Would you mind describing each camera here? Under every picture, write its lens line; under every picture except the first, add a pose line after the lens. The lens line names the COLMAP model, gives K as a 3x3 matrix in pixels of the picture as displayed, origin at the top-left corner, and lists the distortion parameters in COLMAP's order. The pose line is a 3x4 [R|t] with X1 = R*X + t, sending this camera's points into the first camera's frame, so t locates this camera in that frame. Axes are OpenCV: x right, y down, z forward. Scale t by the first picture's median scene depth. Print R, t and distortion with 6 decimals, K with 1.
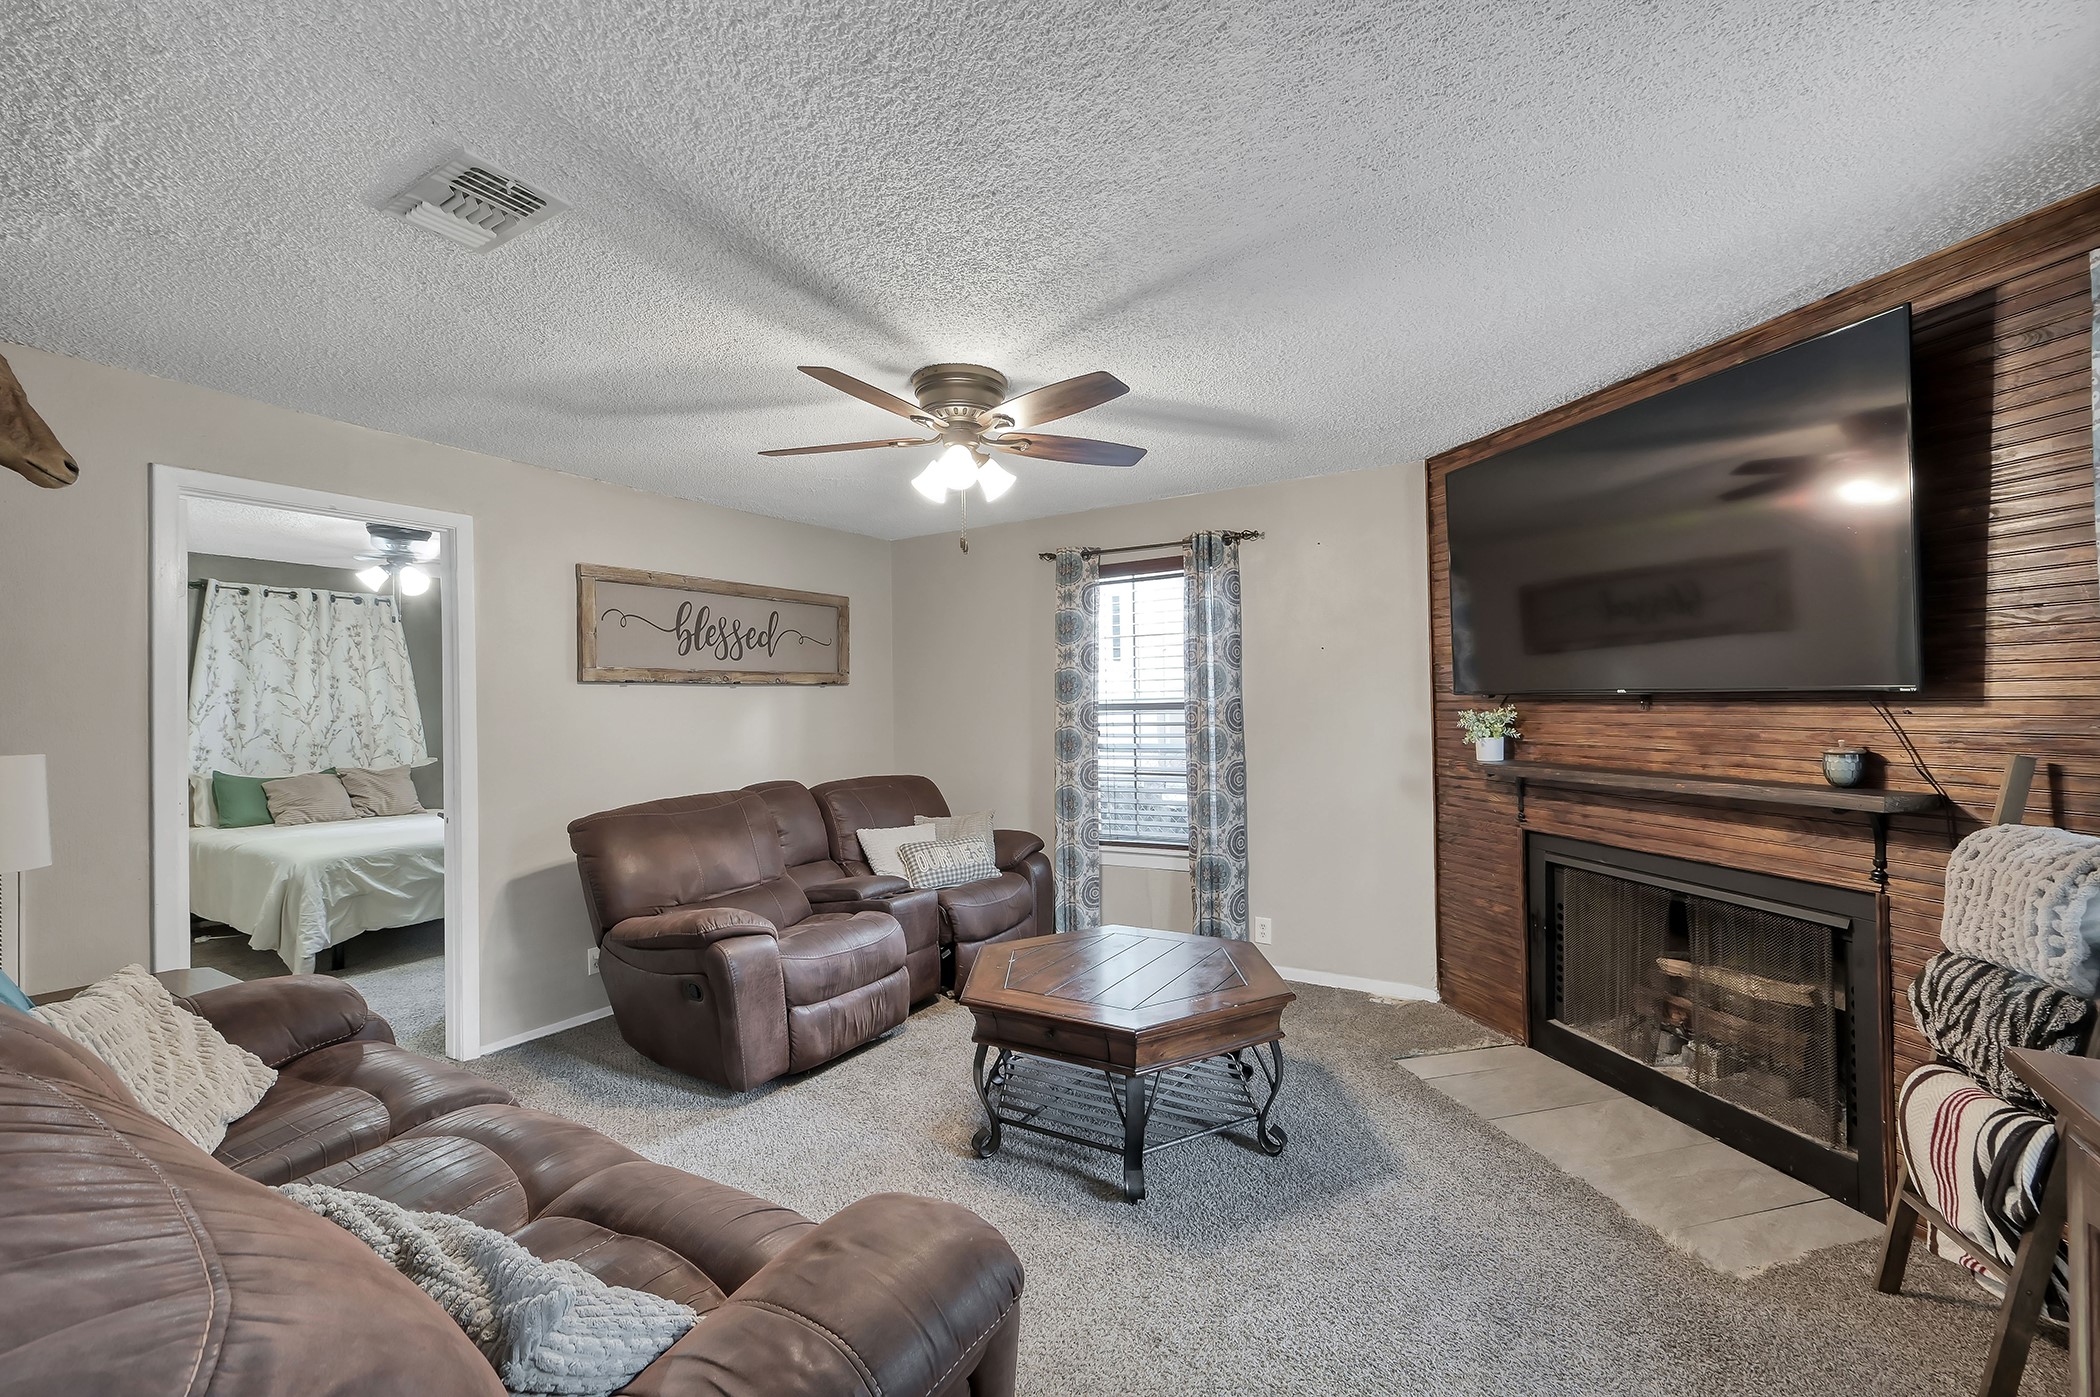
lens RADIAL K [[873.3, 0, 1041.7], [0, 873.3, 695.2], [0, 0, 1]] dist [0.004902, 0.000636]
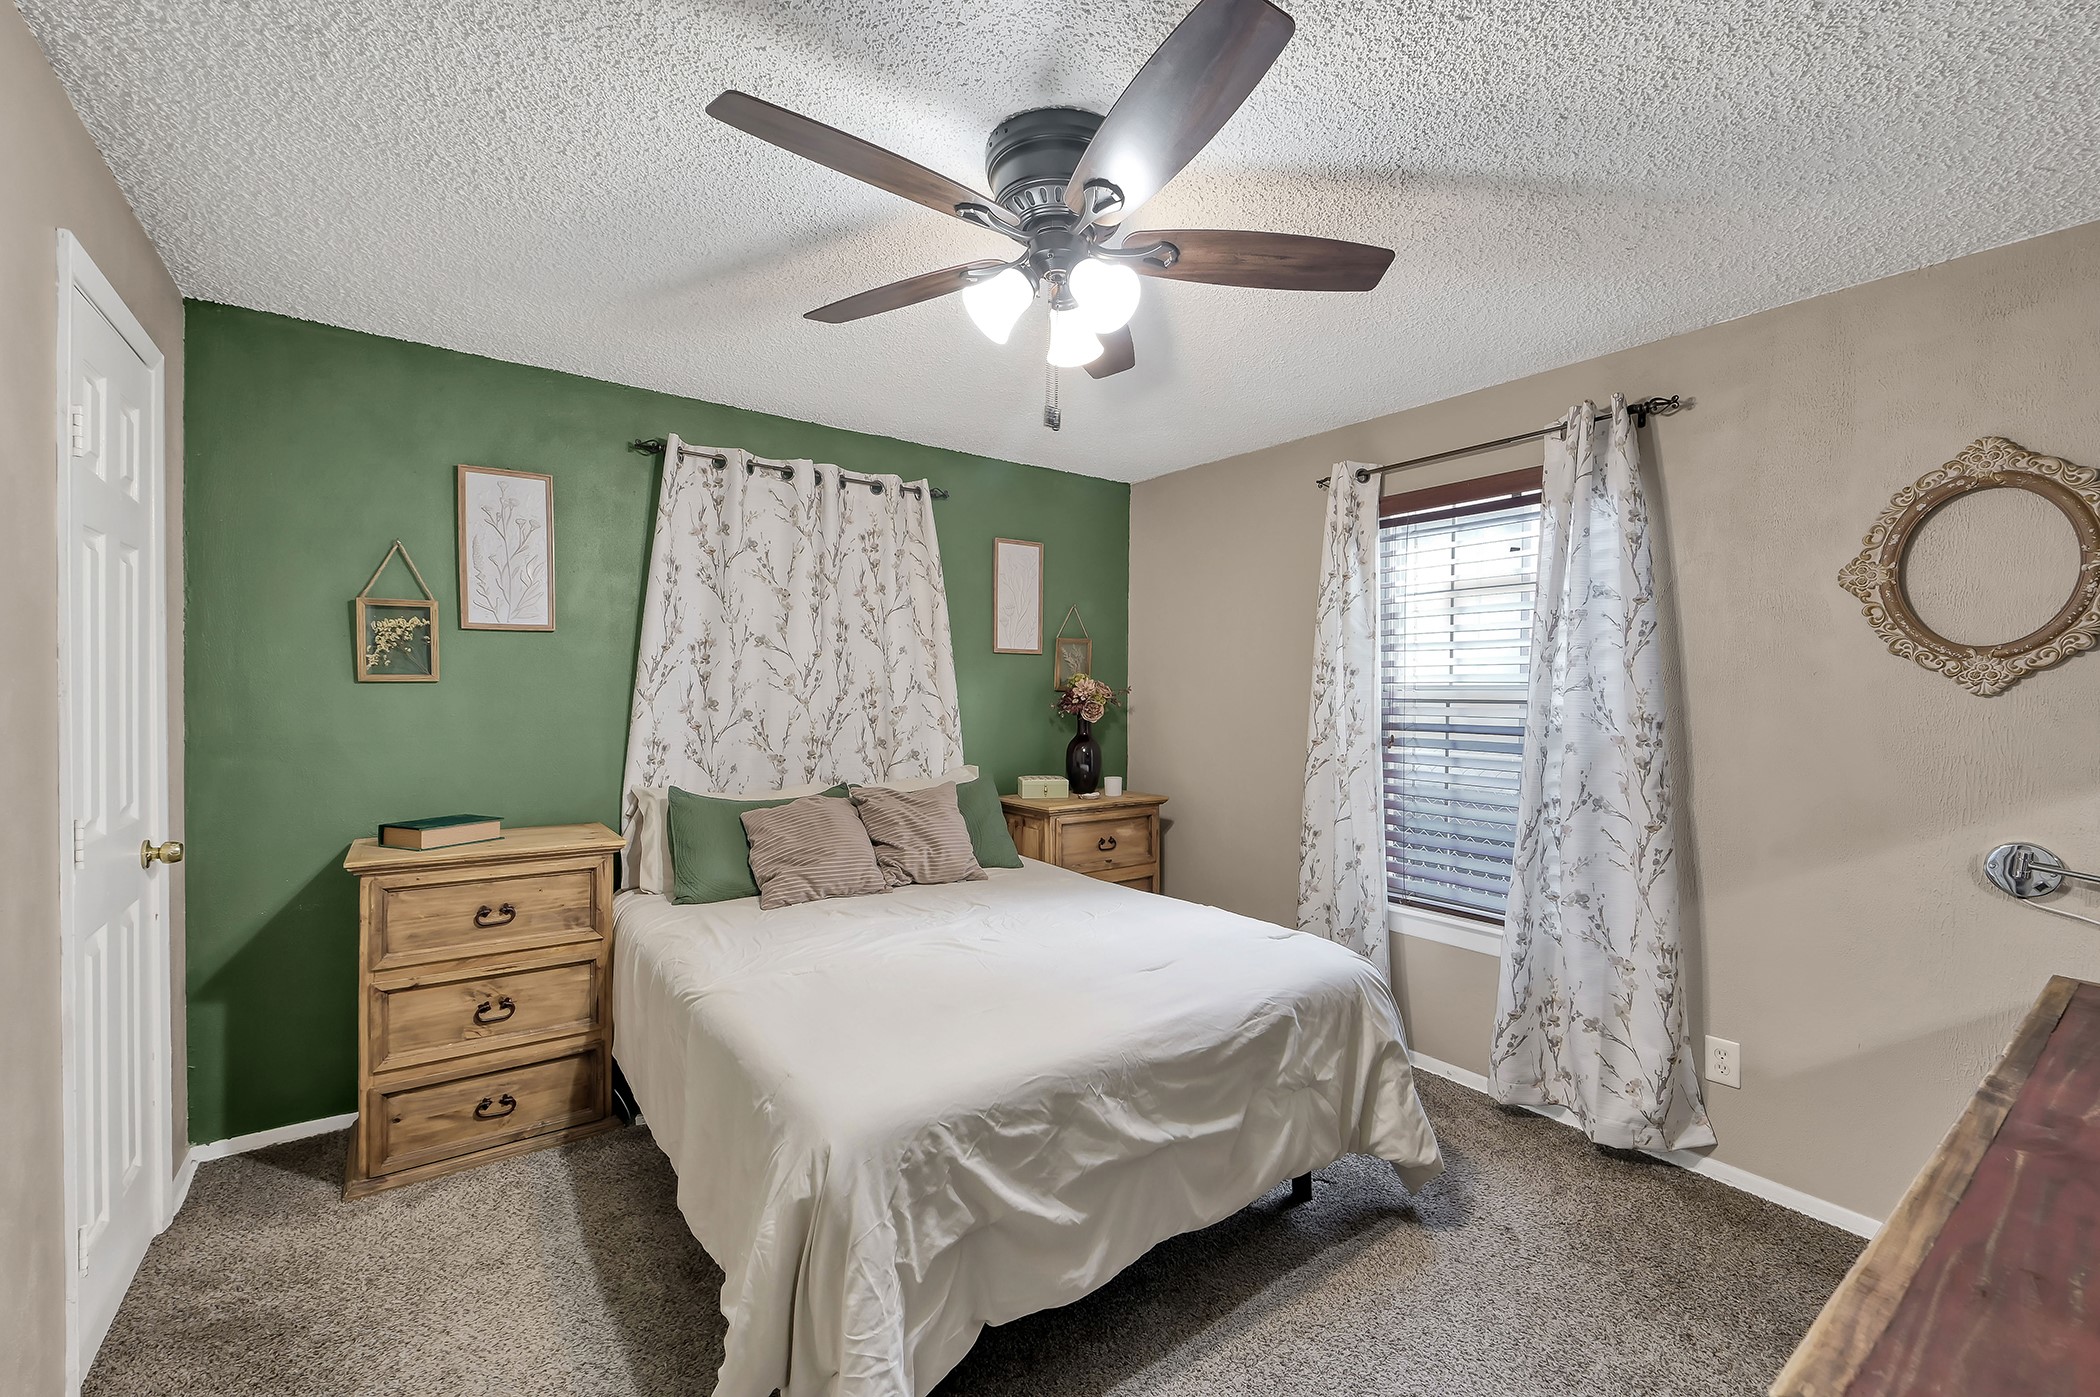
lens RADIAL K [[873.3, 0, 1057.2], [0, 873.3, 696.5], [0, 0, 1]] dist [0.004902, 0.000636]
pose [[0.931585, 0.026917, -0.362526, -0.494500], [-0.020402, 0.999554, 0.021789, 0.013493], [0.362951, -0.012902, 0.931719, 0.548367]]
